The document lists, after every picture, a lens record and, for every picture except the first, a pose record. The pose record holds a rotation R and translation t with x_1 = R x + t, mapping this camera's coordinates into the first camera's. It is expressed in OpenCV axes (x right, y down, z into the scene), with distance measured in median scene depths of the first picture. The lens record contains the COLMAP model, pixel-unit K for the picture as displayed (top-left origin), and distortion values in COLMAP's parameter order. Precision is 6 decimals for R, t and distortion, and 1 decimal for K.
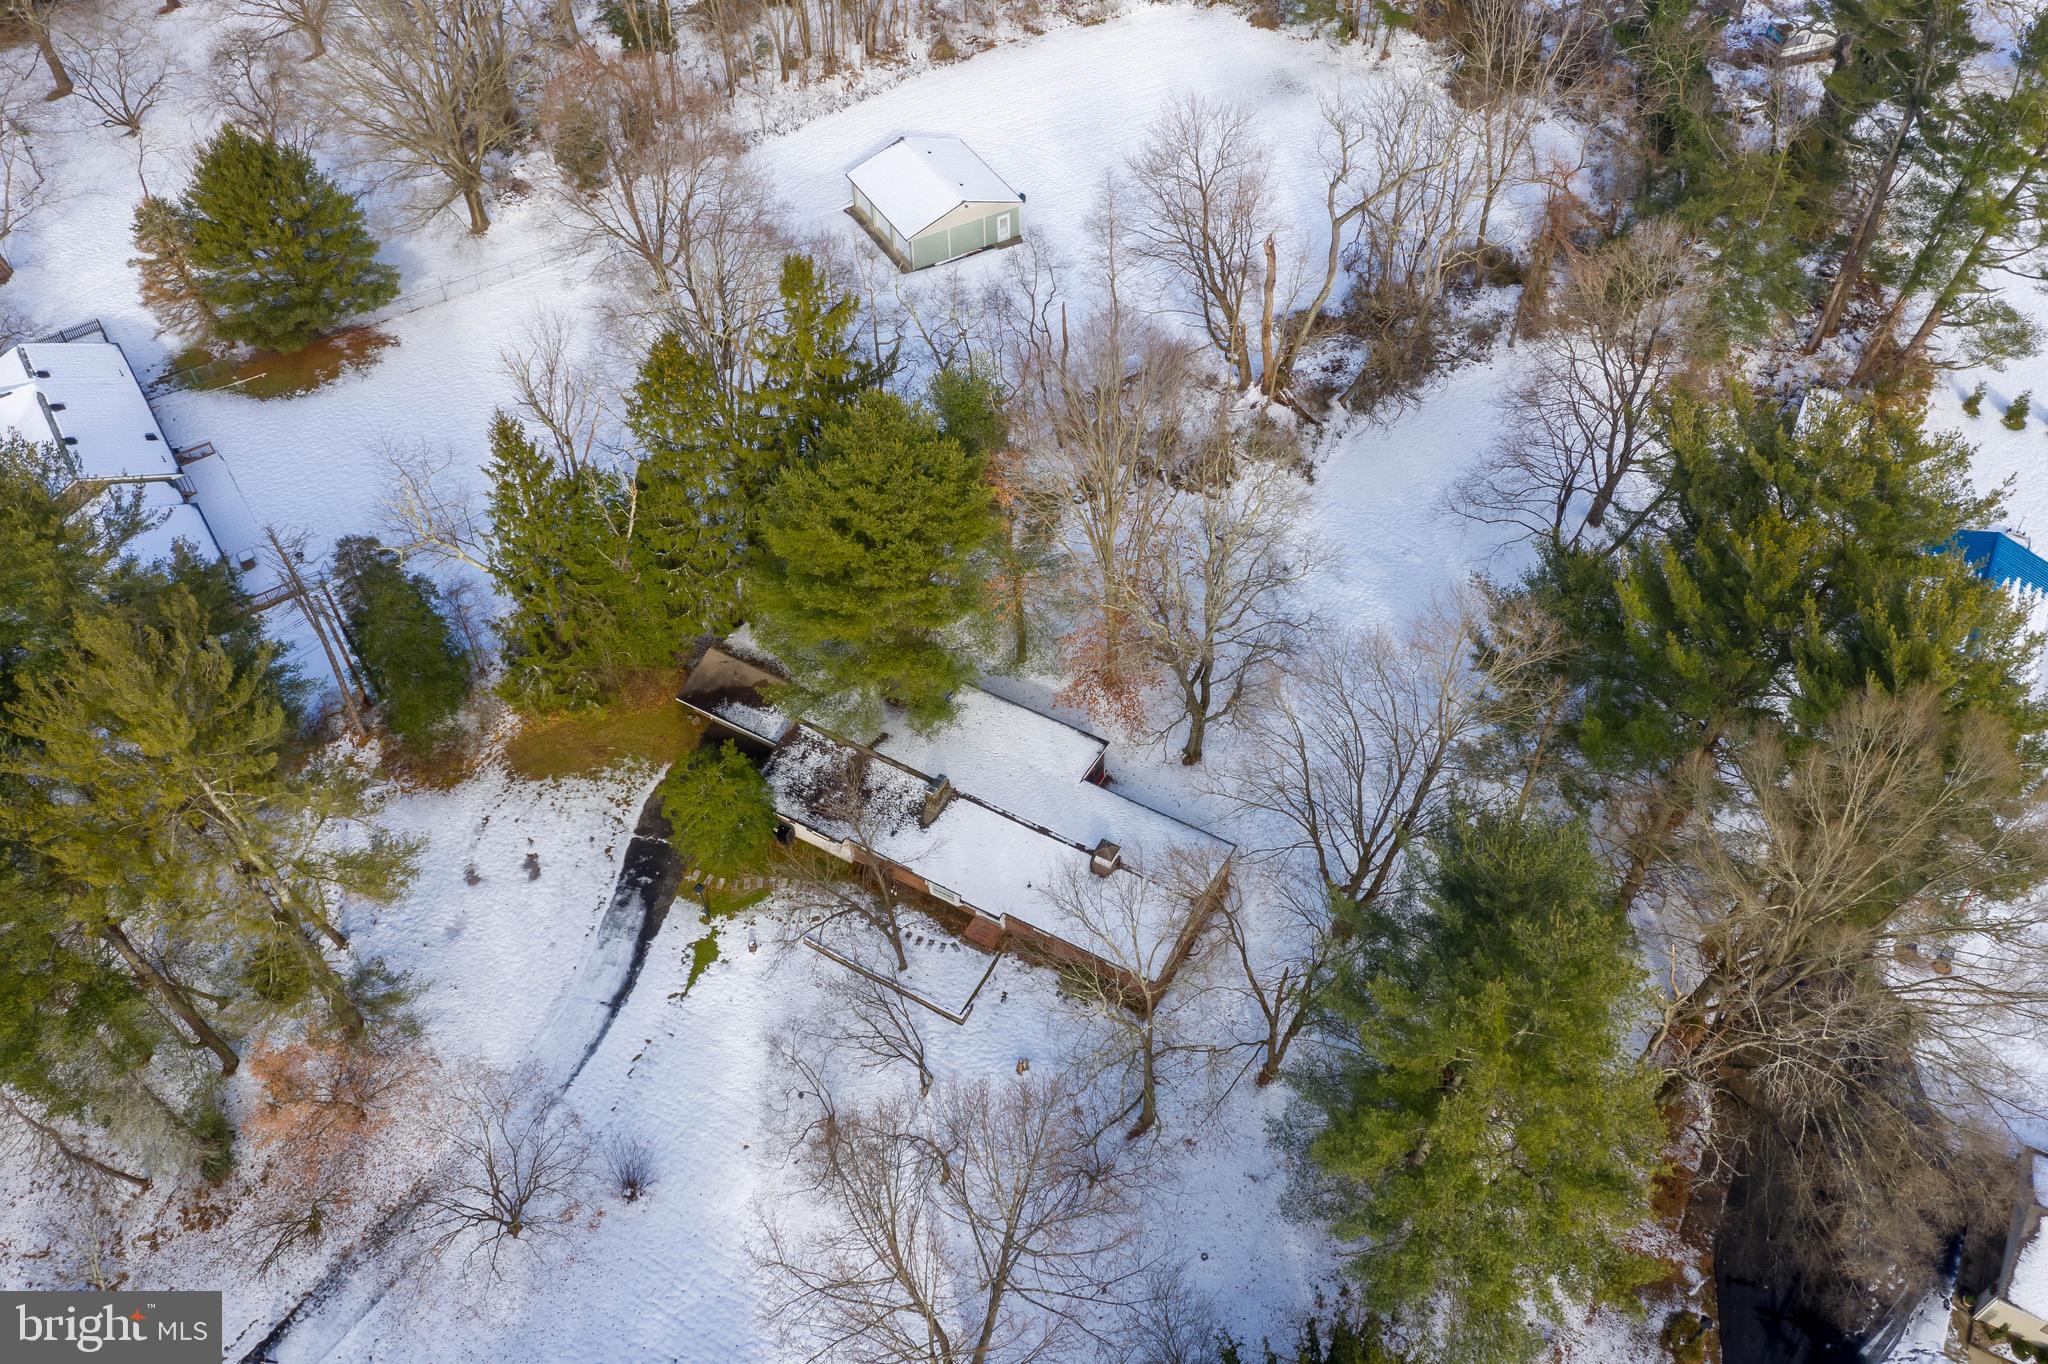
lens RADIAL K [[1635.3, 0, 1017.0], [0, 1635.3, 691.5], [0, 0, 1]] dist [-0.012565, 0.004865]
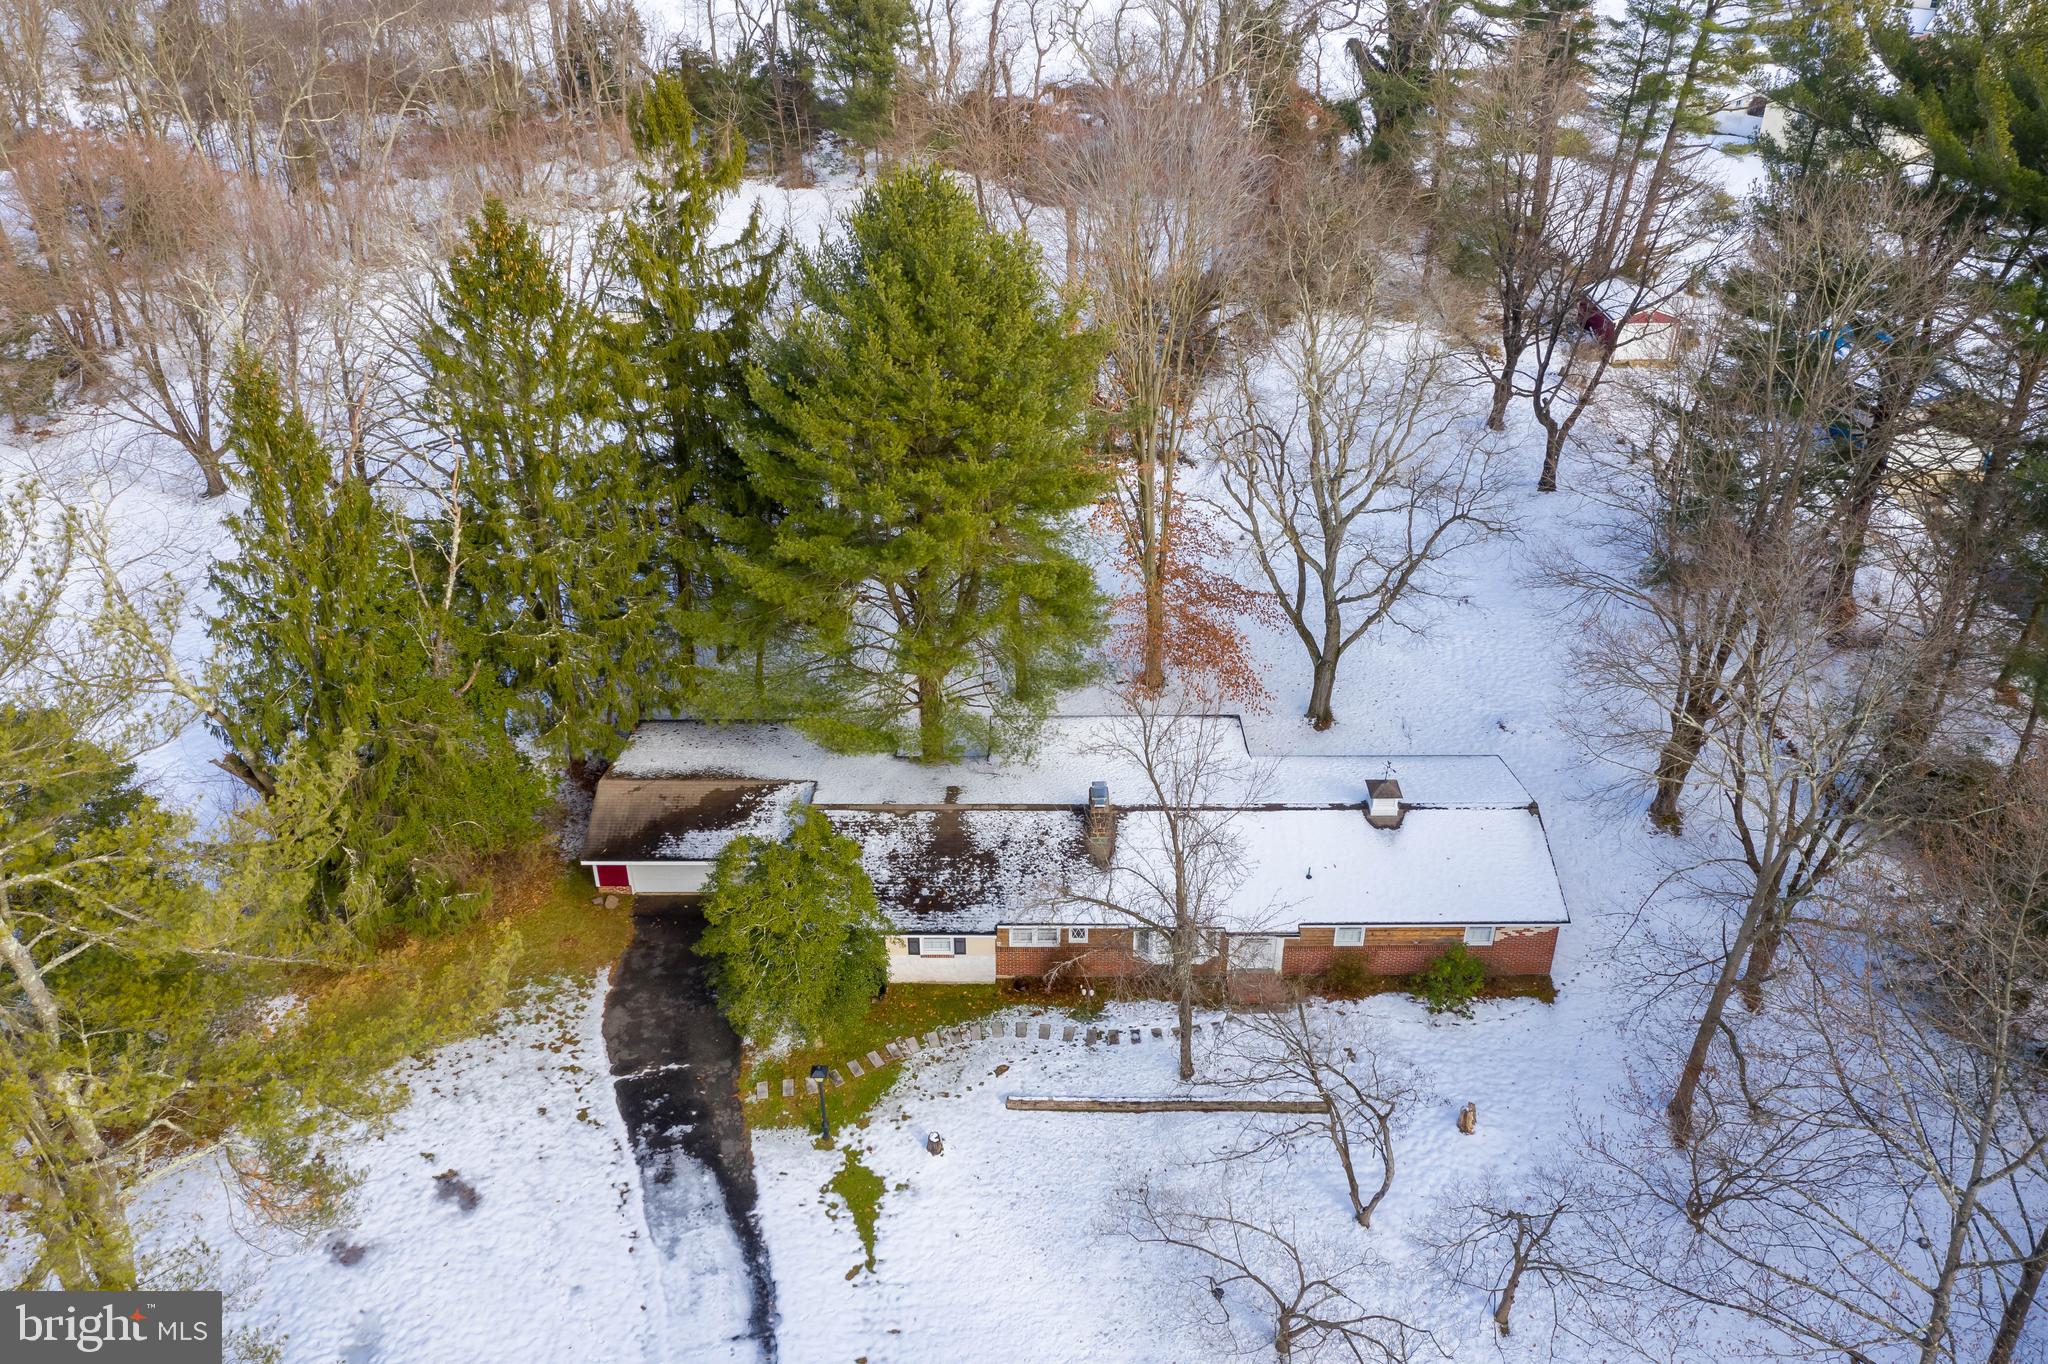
lens RADIAL K [[1635.3, 0, 1021.6], [0, 1635.3, 687.9], [0, 0, 1]] dist [-0.012565, 0.004865]
pose [[0.870005, -0.246272, 0.427131, -0.327332], [0.362184, 0.907031, -0.214749, 0.140804], [-0.334534, 0.341533, 0.878318, 0.429198]]
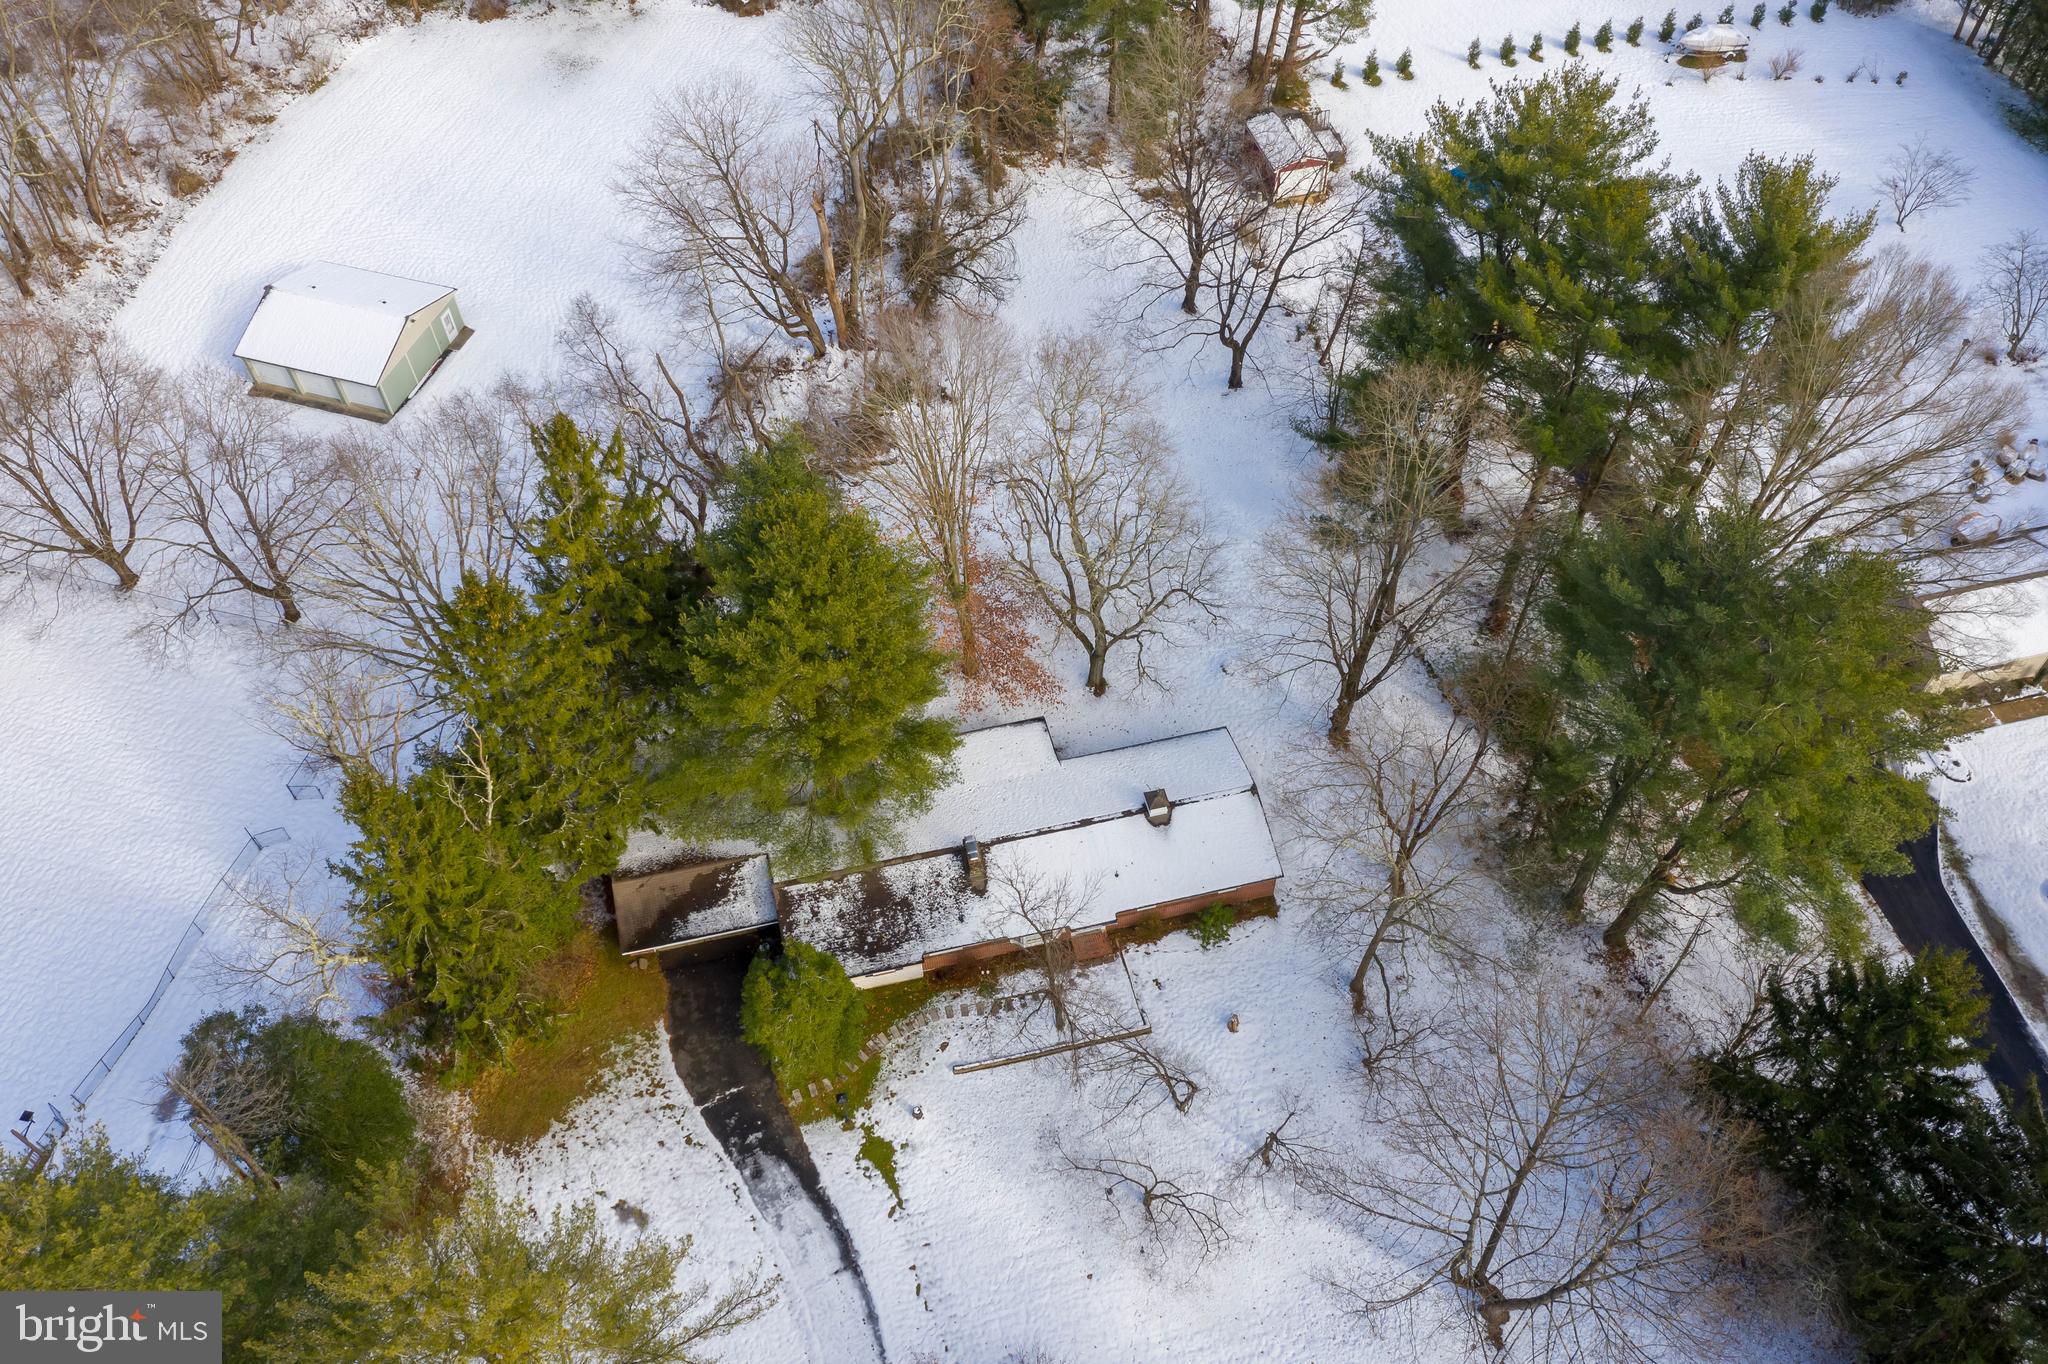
lens RADIAL K [[1635.3, 0, 1022.1], [0, 1635.3, 689.1], [0, 0, 1]] dist [-0.012565, 0.004865]
pose [[0.731571, -0.535261, 0.422255, -0.363745], [0.514477, 0.839824, 0.173233, -0.161677], [-0.447345, 0.090508, 0.889770, 0.146840]]
